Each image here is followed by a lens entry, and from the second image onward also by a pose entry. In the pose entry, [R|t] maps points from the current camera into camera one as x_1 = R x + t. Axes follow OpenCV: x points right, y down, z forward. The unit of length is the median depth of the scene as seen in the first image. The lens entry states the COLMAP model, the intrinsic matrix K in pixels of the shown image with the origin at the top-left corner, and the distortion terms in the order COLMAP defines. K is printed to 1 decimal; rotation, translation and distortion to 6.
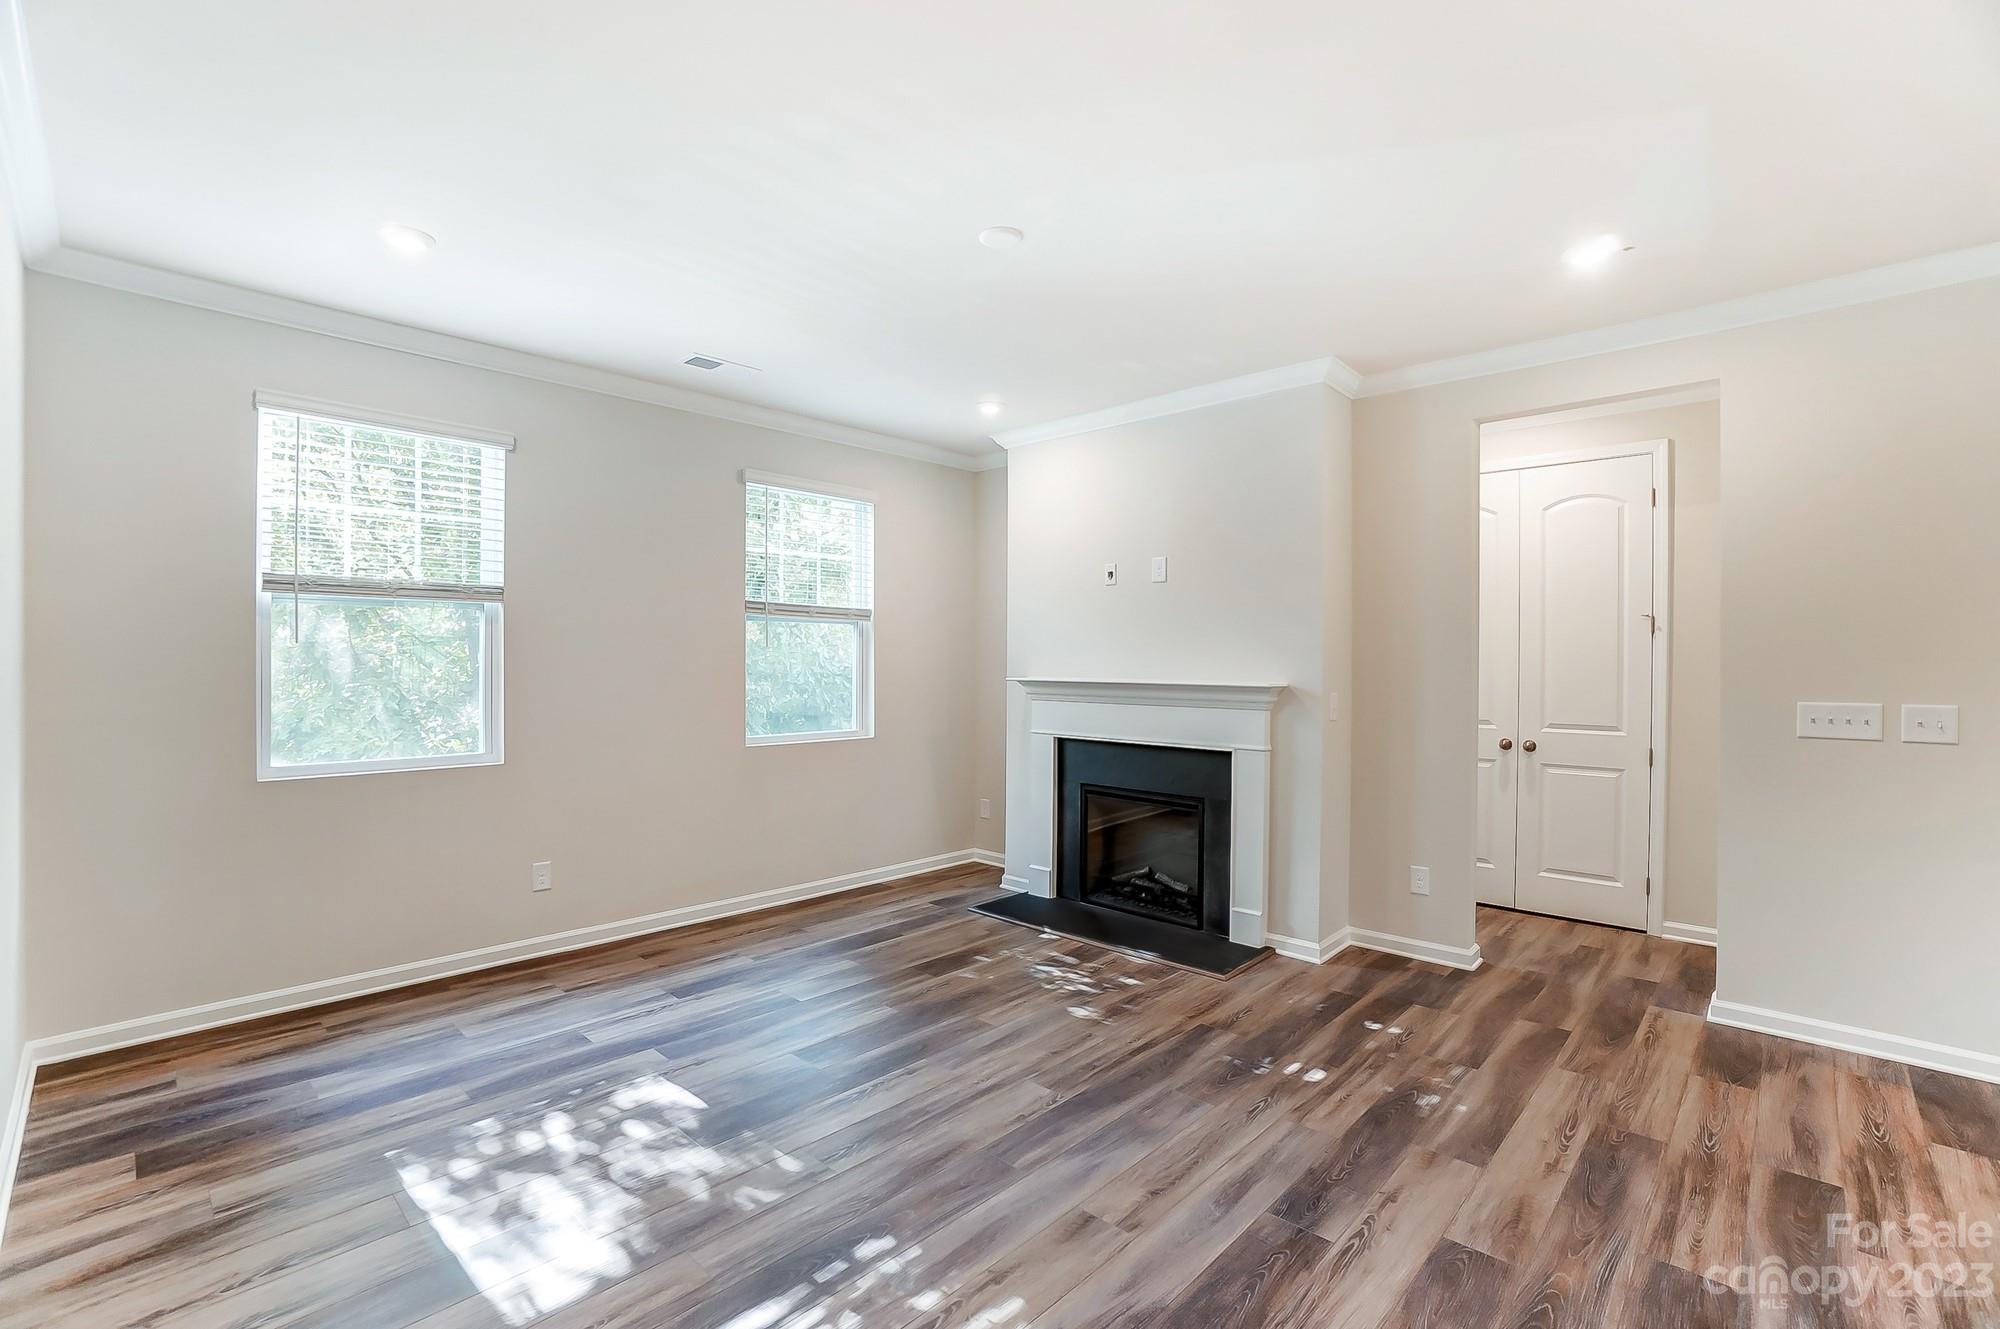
lens RADIAL K [[891.9, 0, 981.1], [0, 891.9, 664.2], [0, 0, 1]] dist [-0.072295, 0.028670]
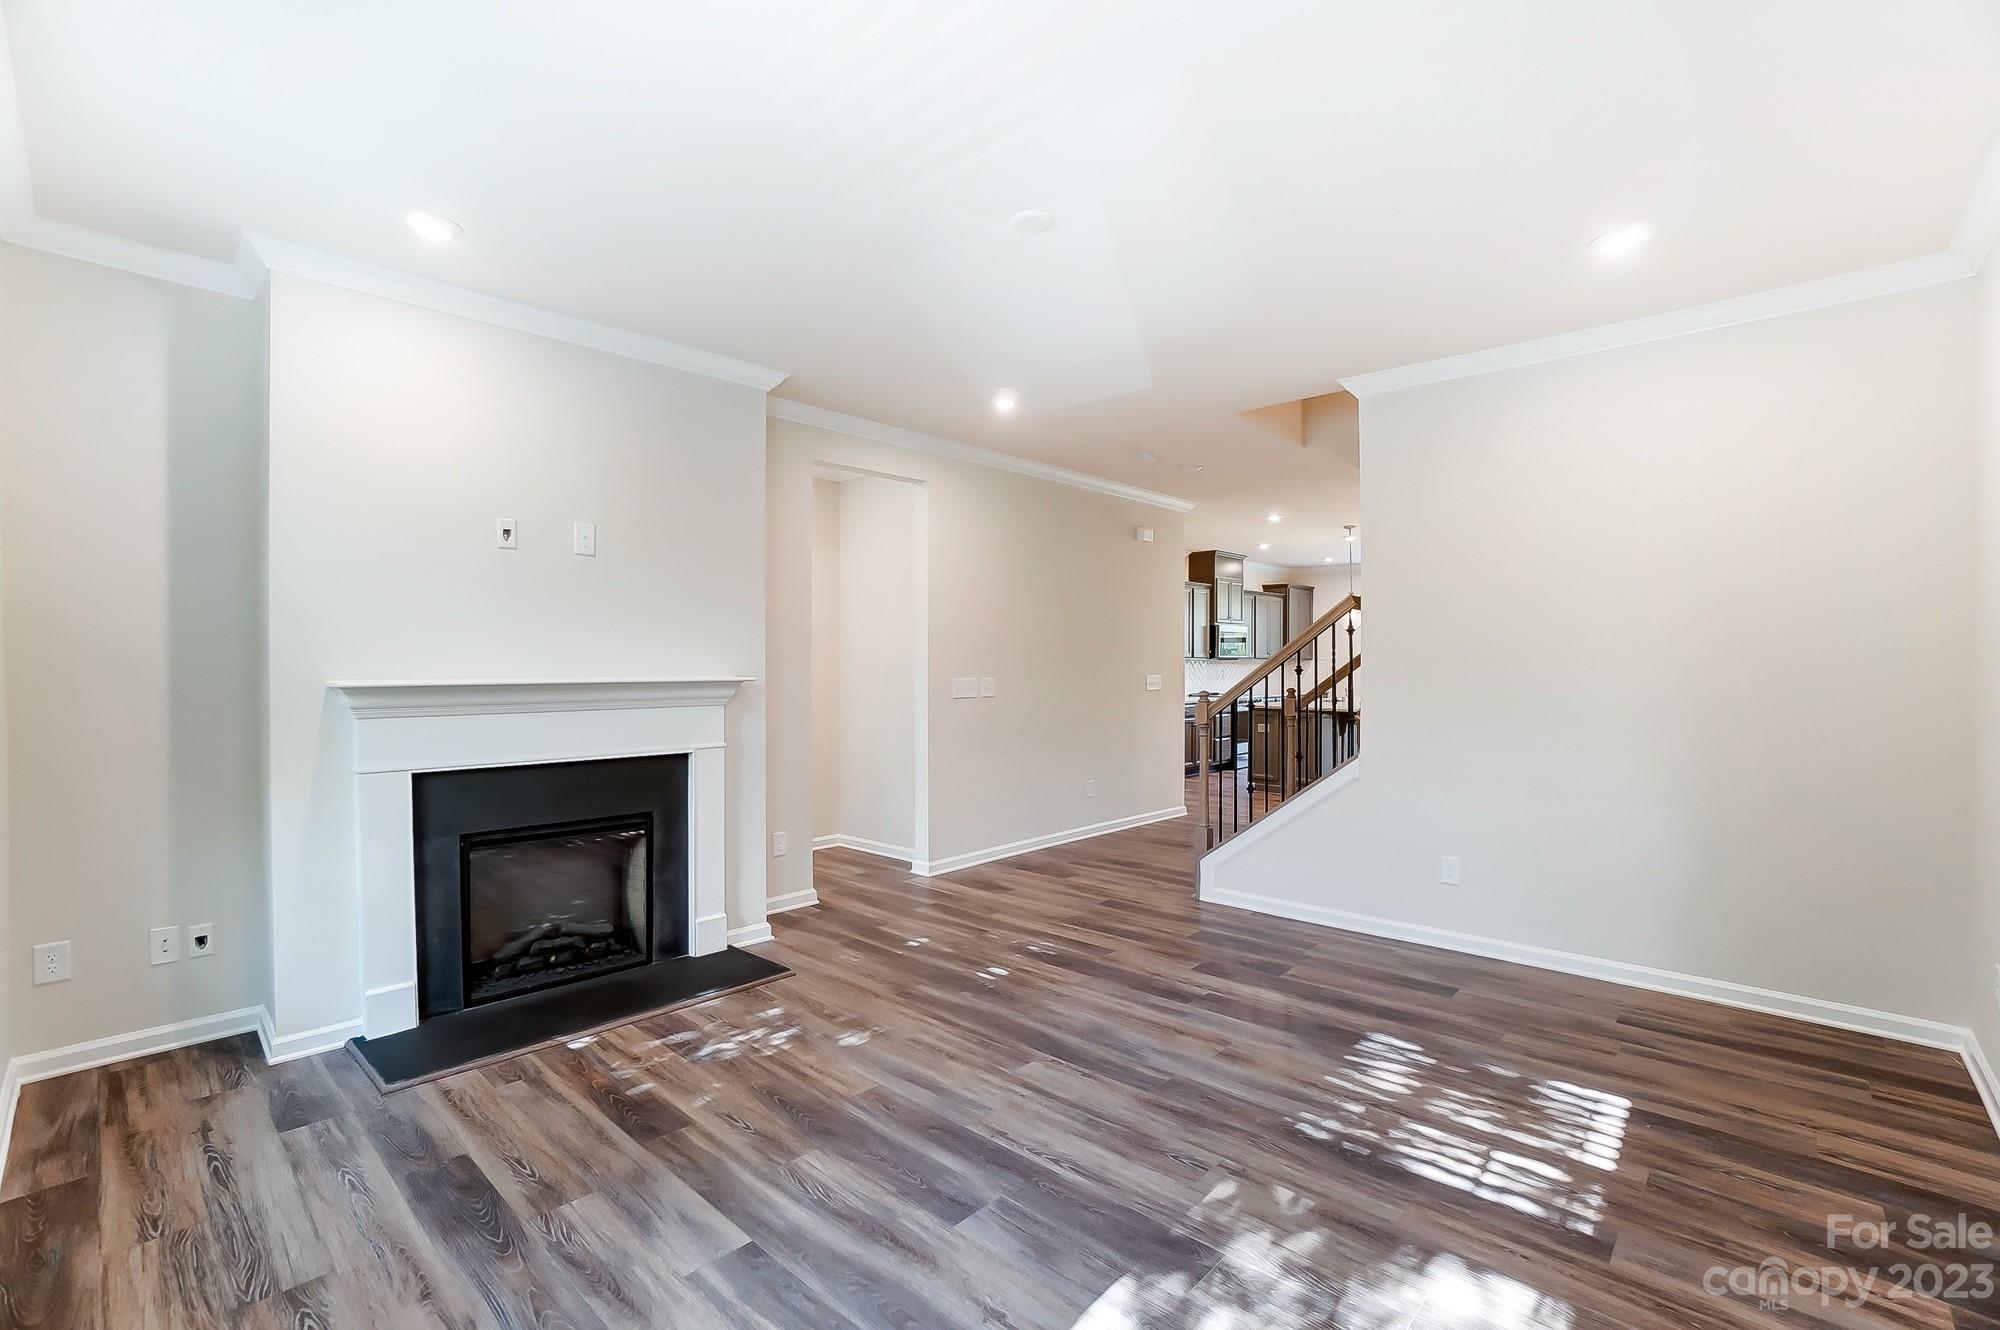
lens RADIAL K [[891.9, 0, 981.1], [0, 891.9, 664.7], [0, 0, 1]] dist [-0.072295, 0.028670]
pose [[-0.014329, -0.010546, 0.999842, -0.907934], [0.002047, 0.999942, 0.010576, -0.001932], [-0.999895, 0.002198, -0.014306, 1.008812]]
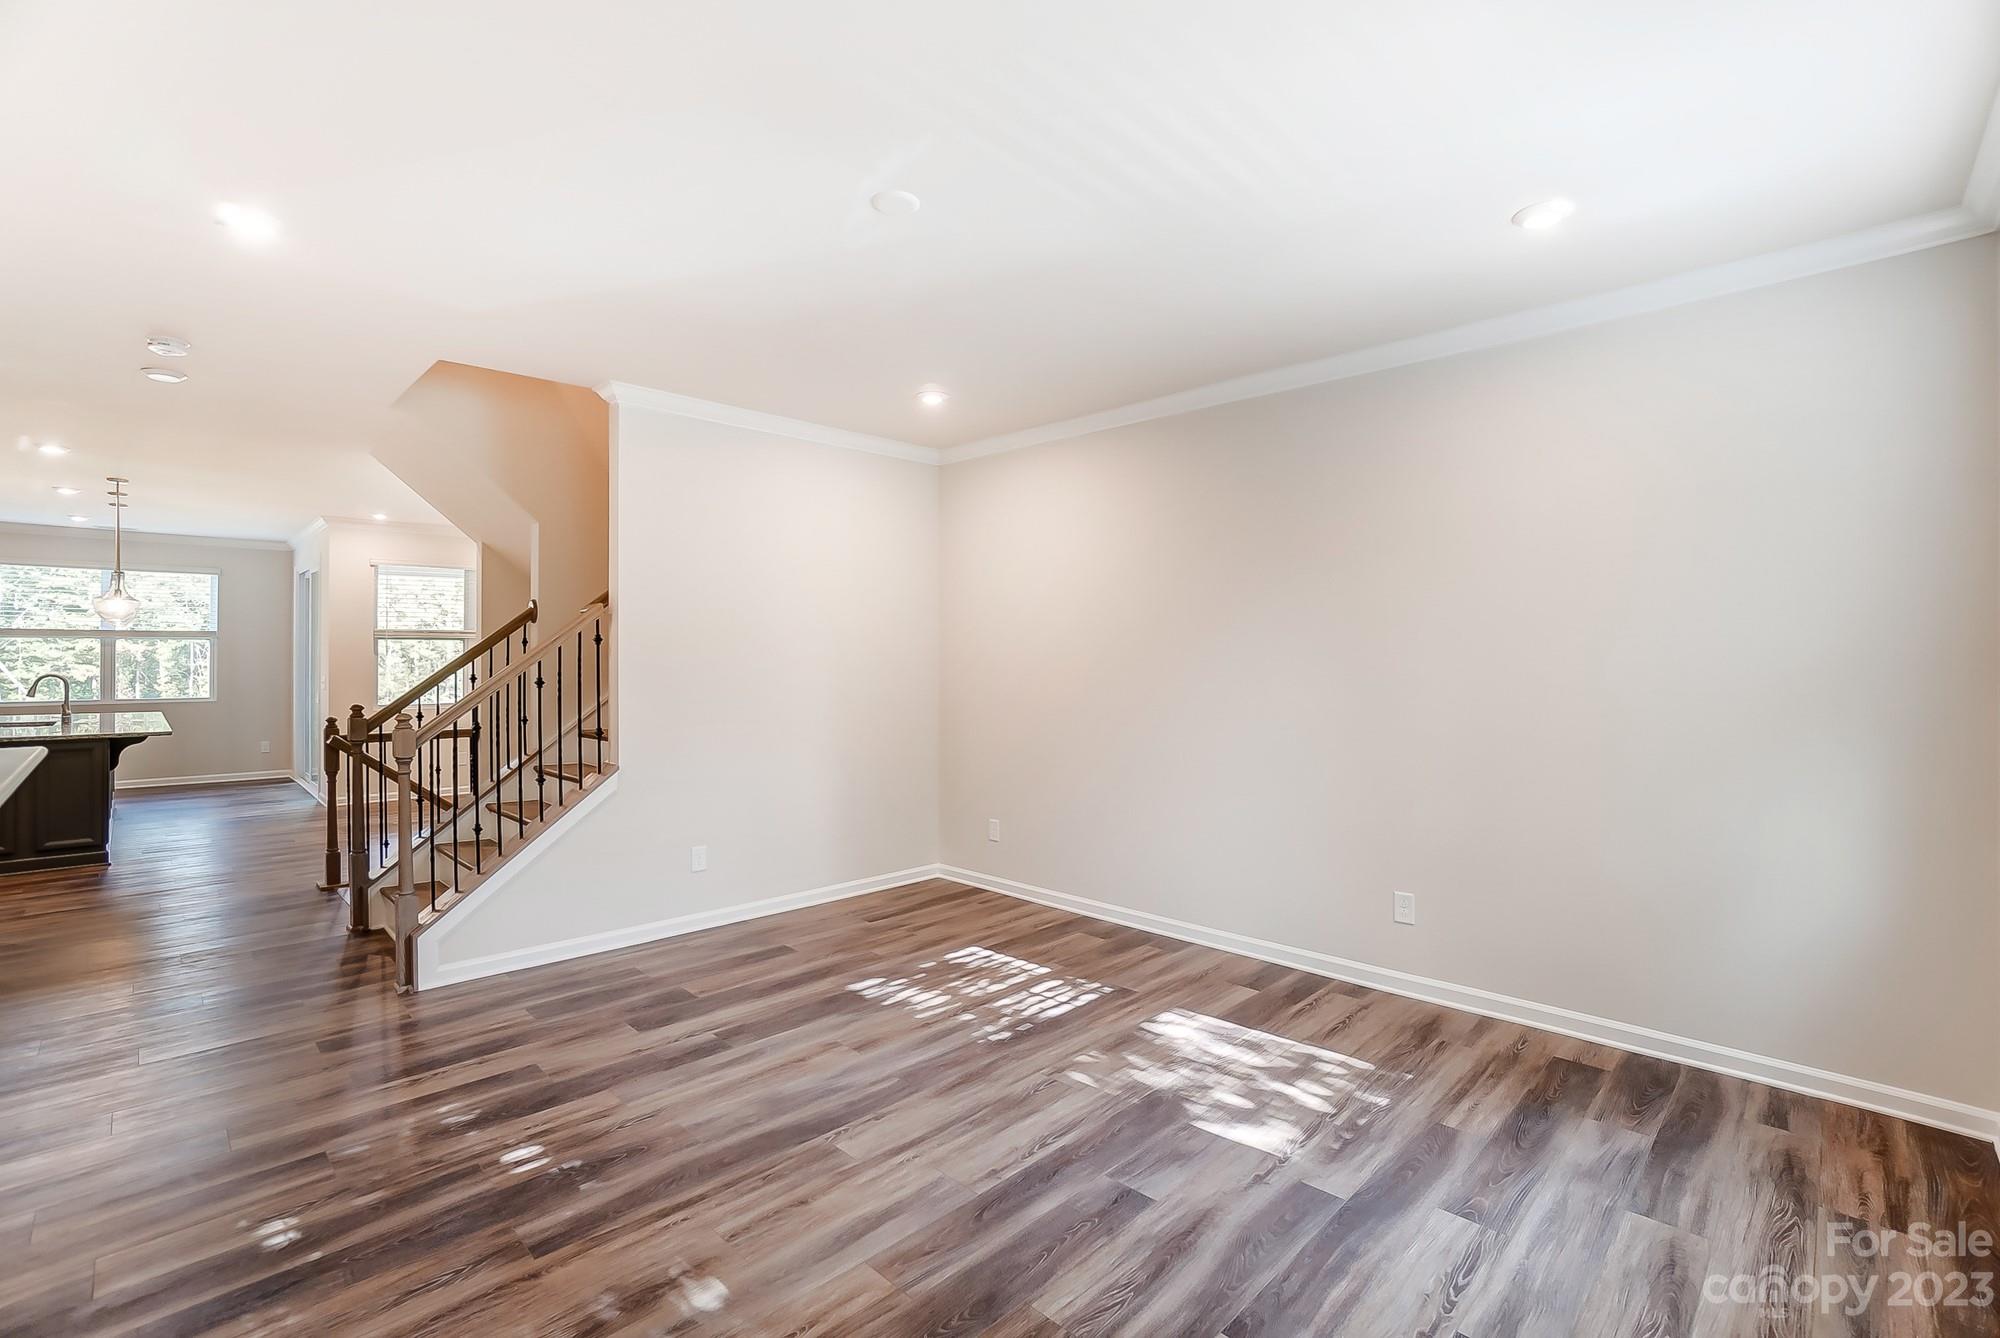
lens RADIAL K [[884.9, 0, 1000.0], [0, 884.9, 669.0], [0, 0, 1]] dist [-0.062981, 0.017768]
pose [[-0.999961, -0.007255, 0.005095, -0.085159], [-0.007181, 0.999872, 0.014324, -0.018476], [-0.005198, 0.014287, -0.999884, 1.766518]]
